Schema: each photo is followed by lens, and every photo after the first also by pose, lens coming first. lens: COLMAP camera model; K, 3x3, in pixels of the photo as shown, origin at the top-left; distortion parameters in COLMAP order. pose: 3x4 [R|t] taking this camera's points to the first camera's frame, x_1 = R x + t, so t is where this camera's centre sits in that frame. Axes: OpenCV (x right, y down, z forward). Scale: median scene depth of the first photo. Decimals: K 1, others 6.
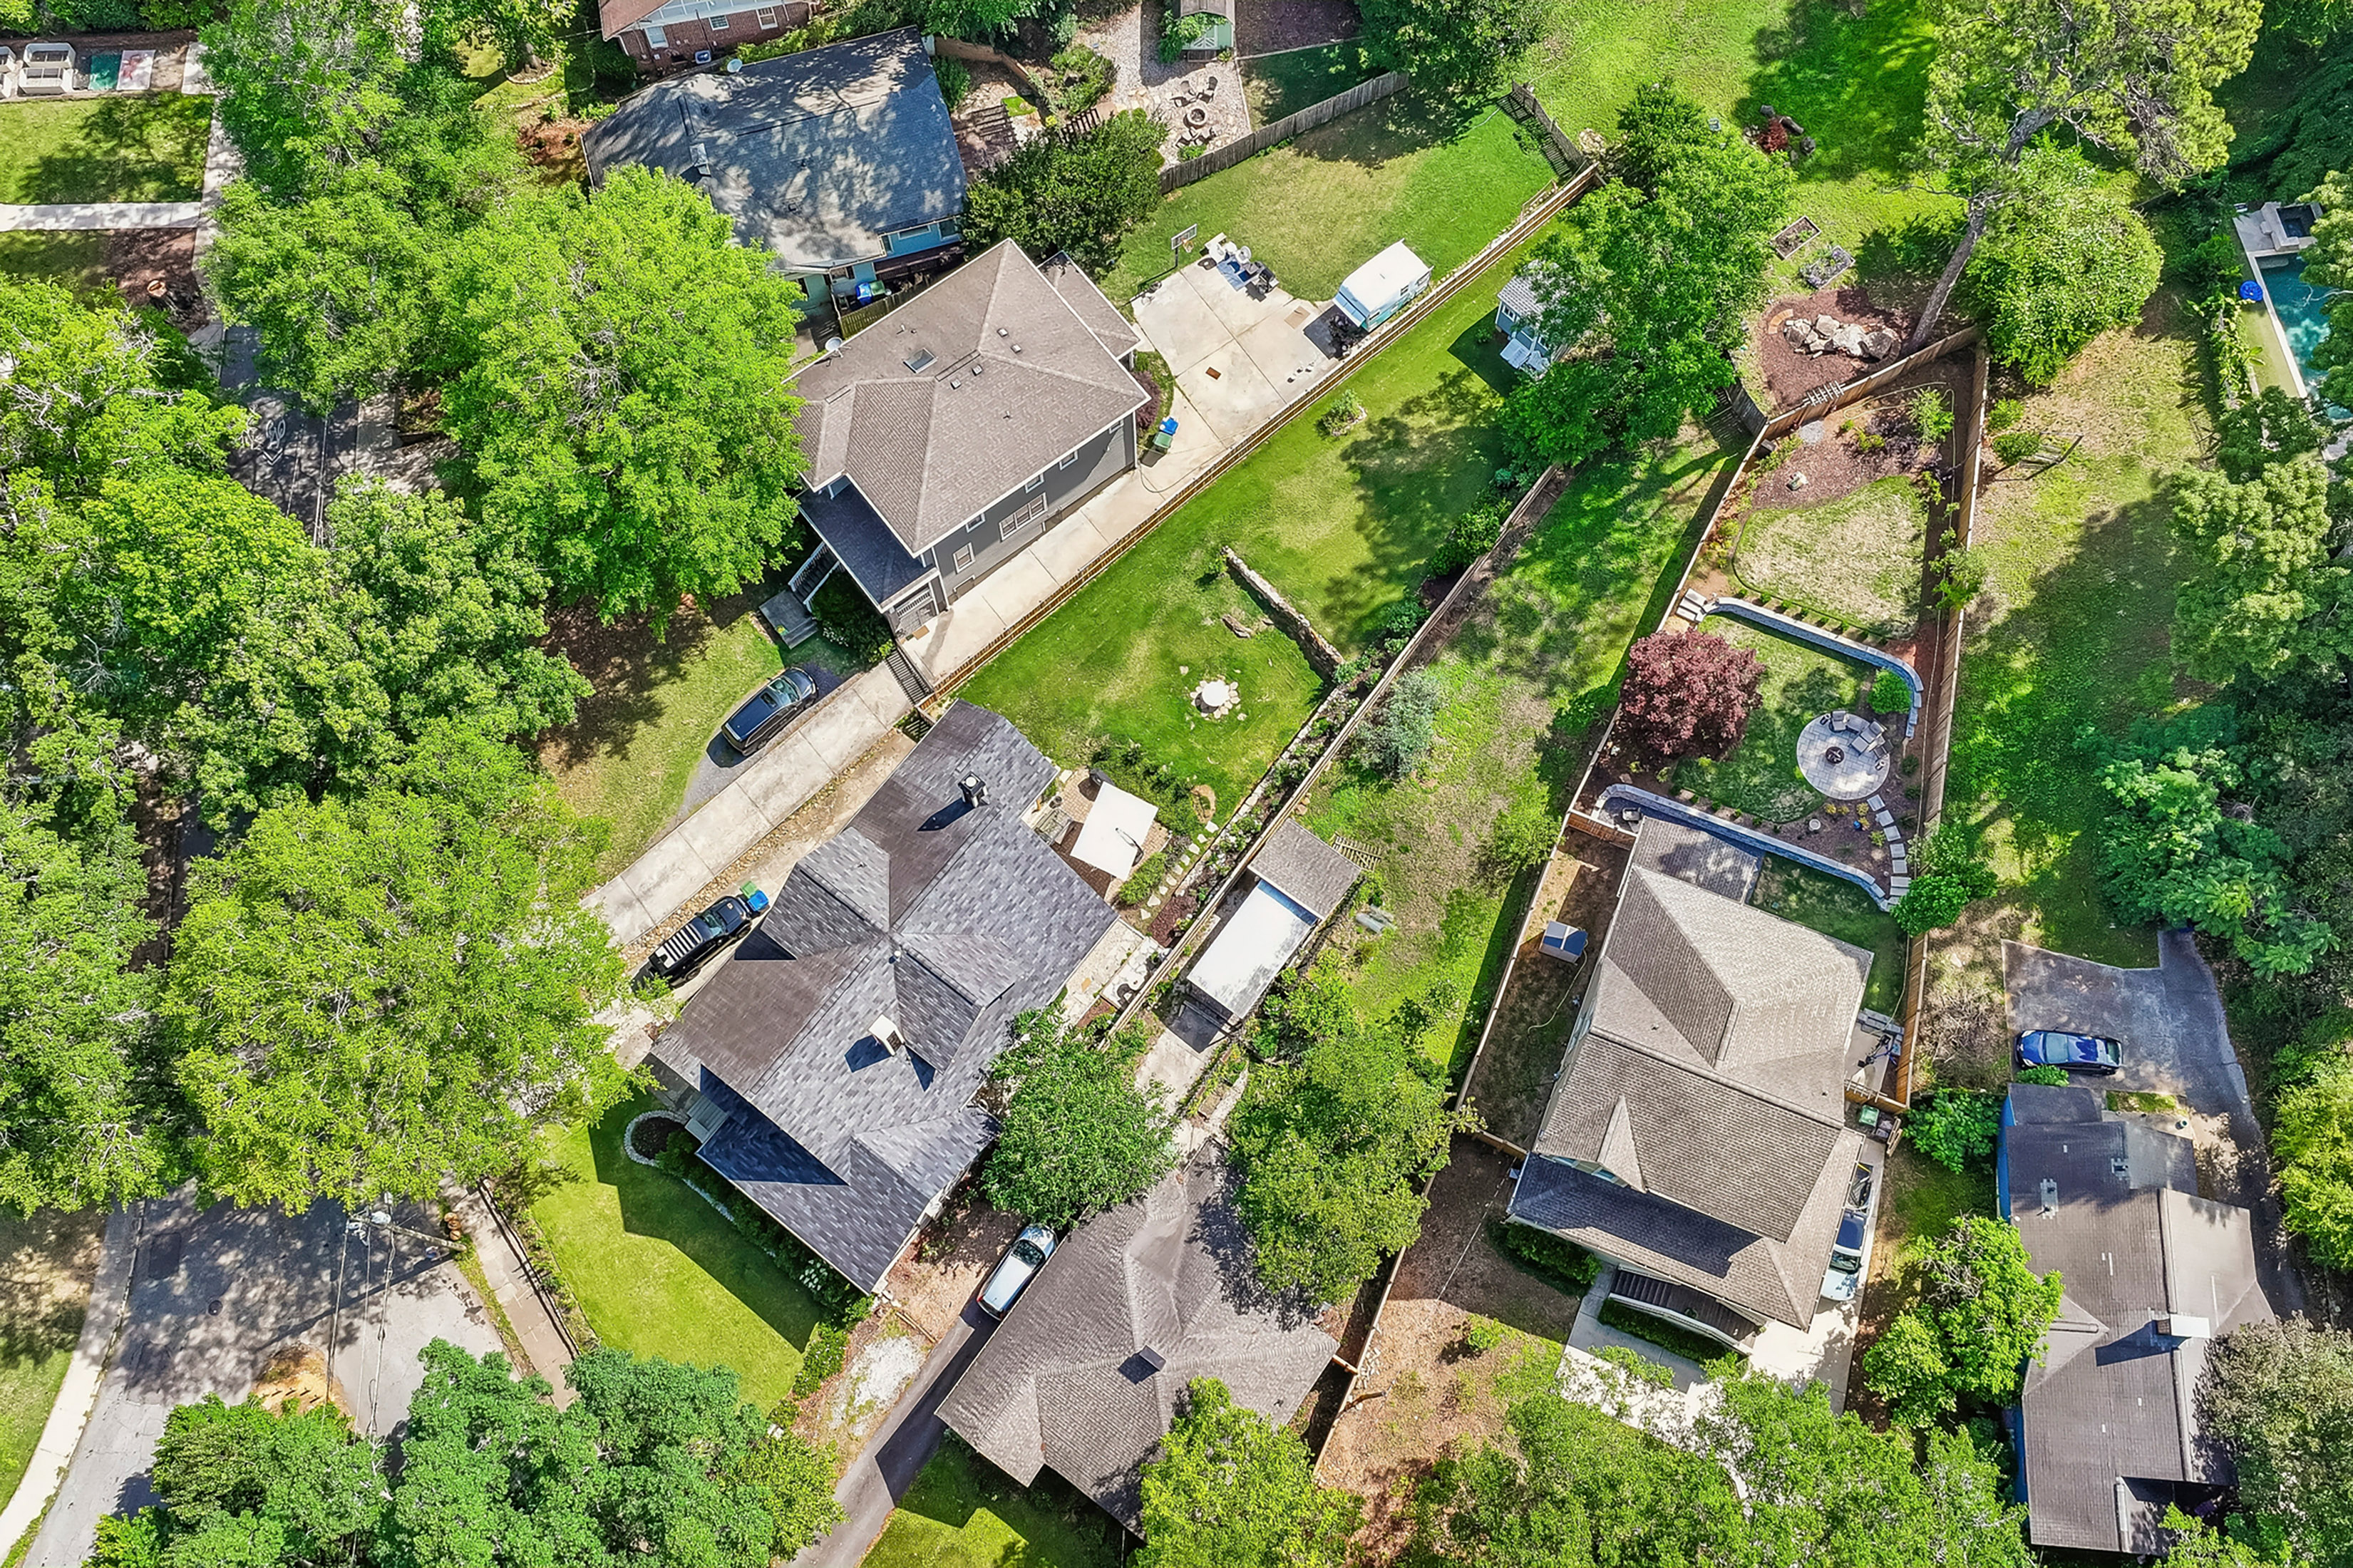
lens RADIAL K [[1948.6, 0, 1190.0], [0, 1948.6, 782.7], [0, 0, 1]] dist [-0.000479, -0.006291]
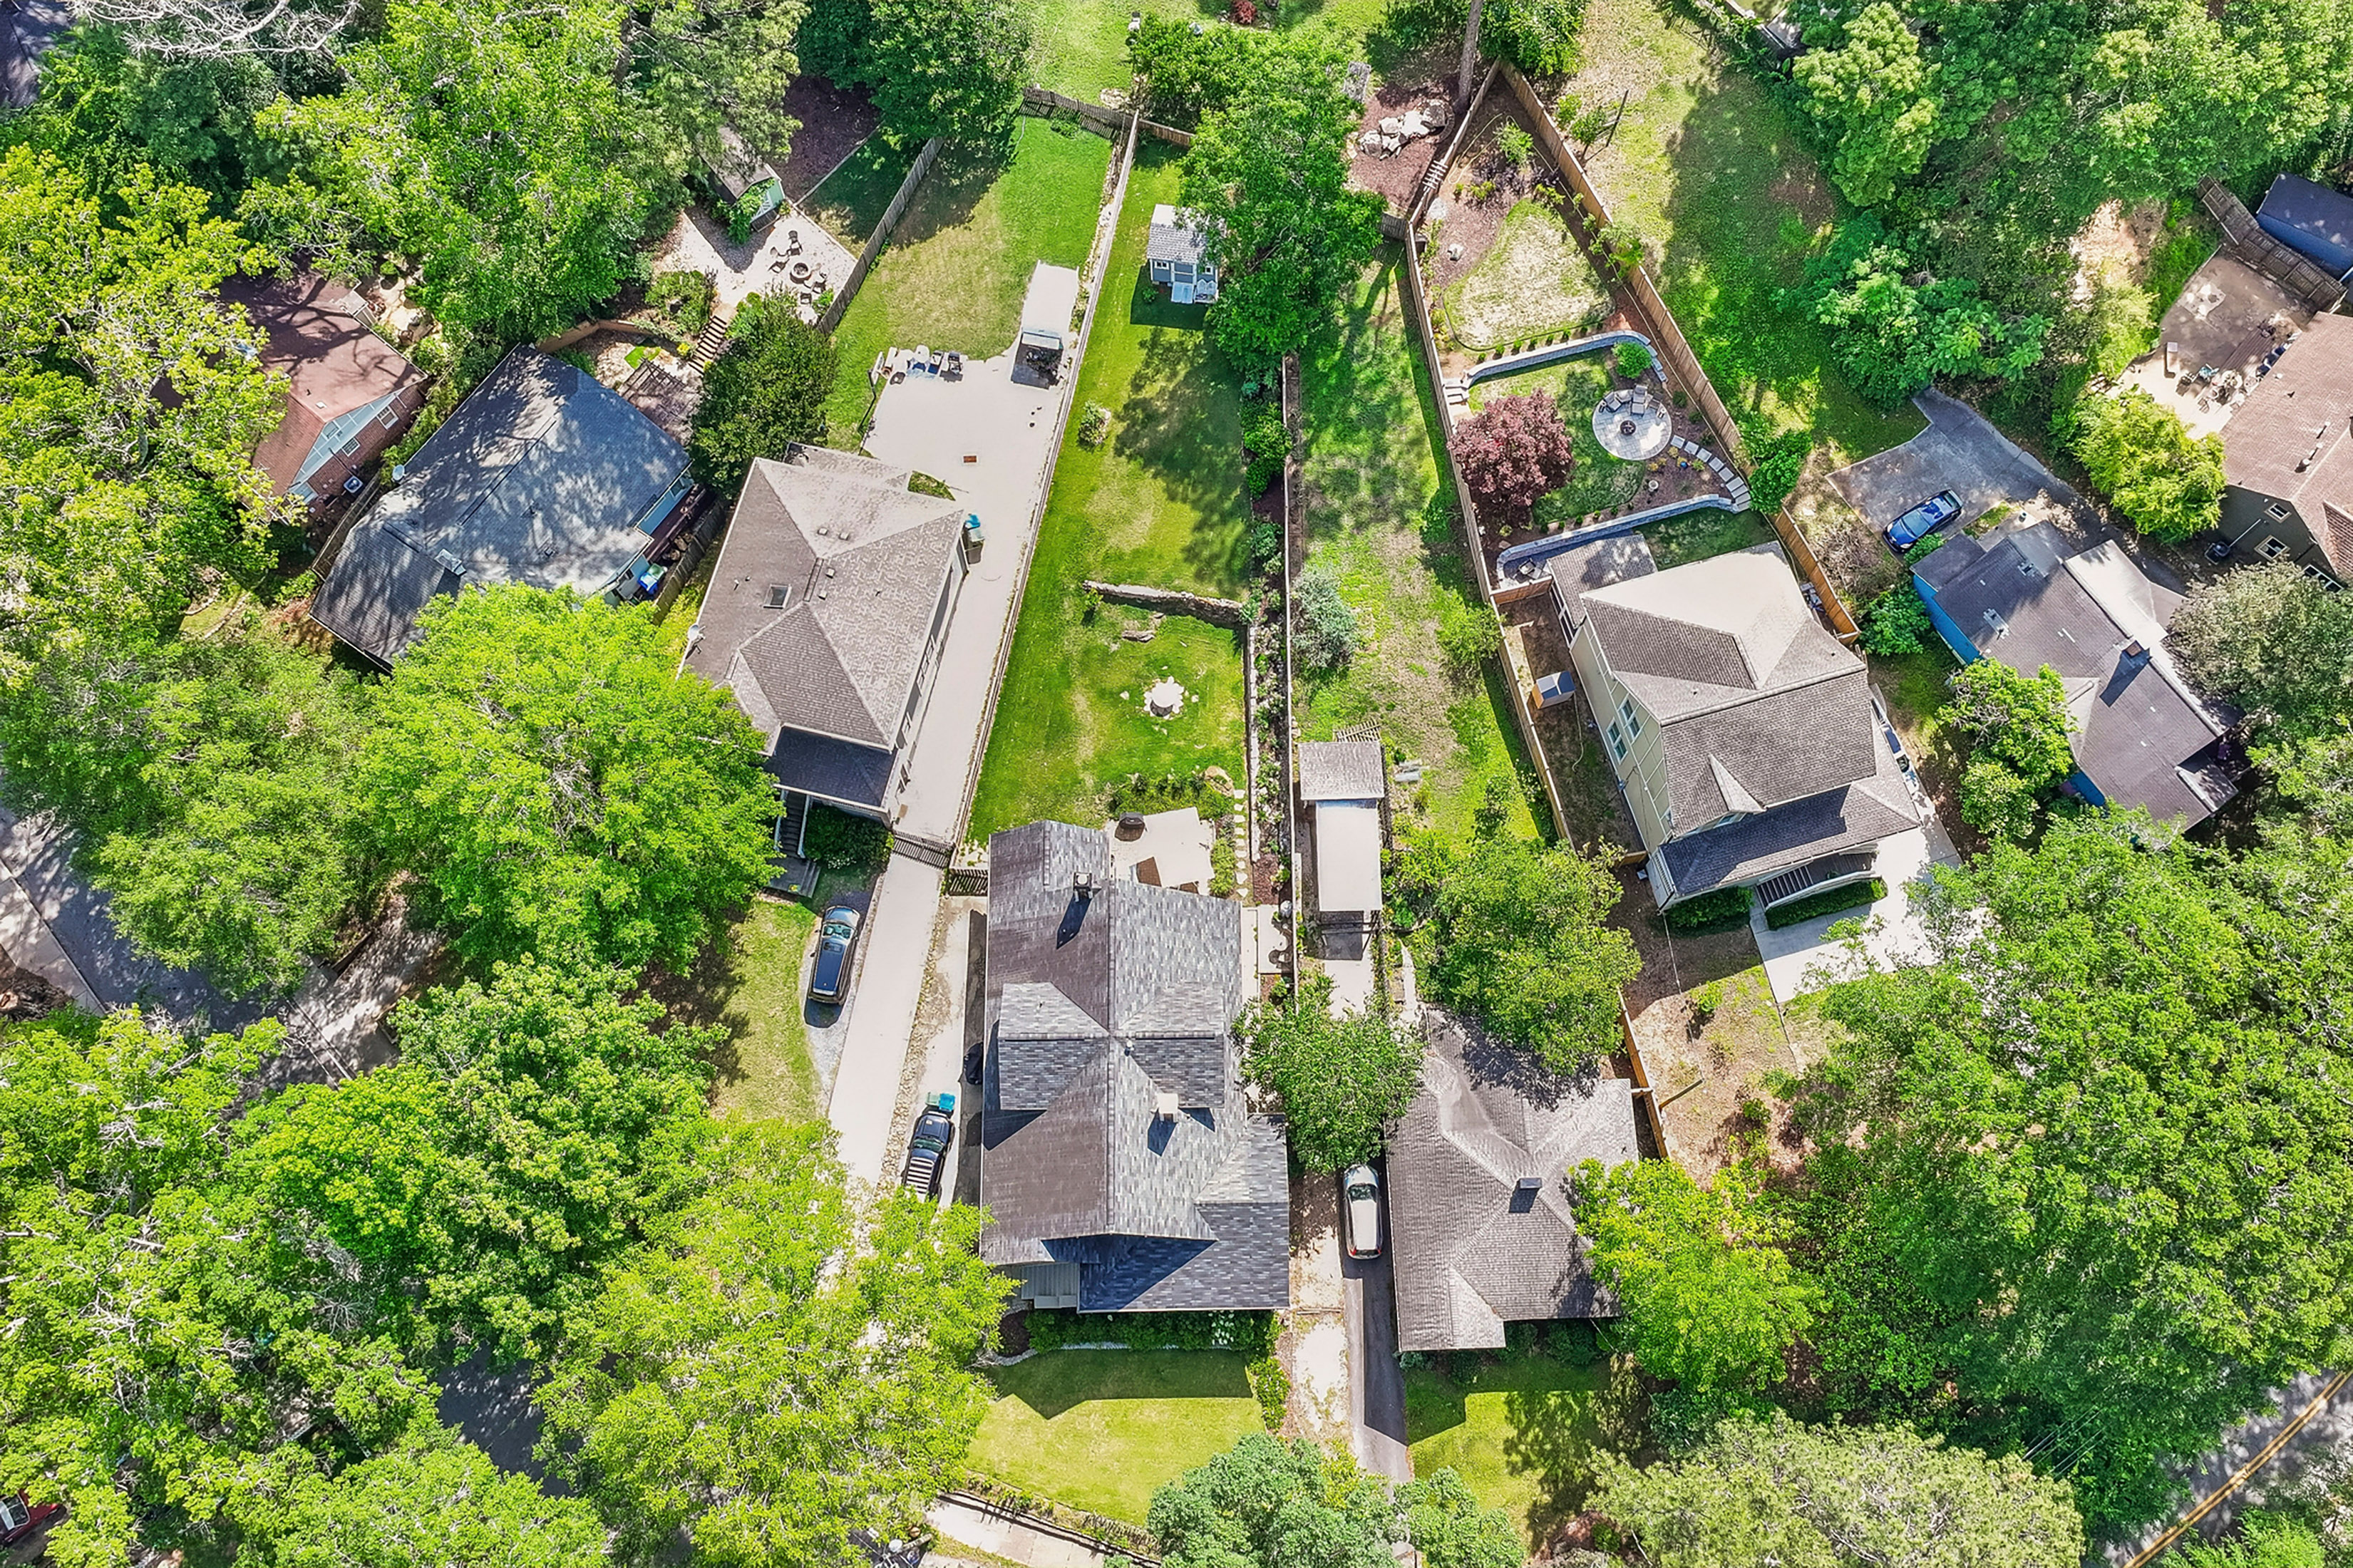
lens RADIAL K [[1948.6, 0, 1190.0], [0, 1948.6, 782.7], [0, 0, 1]] dist [-0.000479, -0.006291]
pose [[0.782660, -0.587324, 0.206140, -0.241479], [0.583398, 0.807619, 0.086018, -0.096173], [-0.217003, 0.052938, 0.974734, -0.071373]]
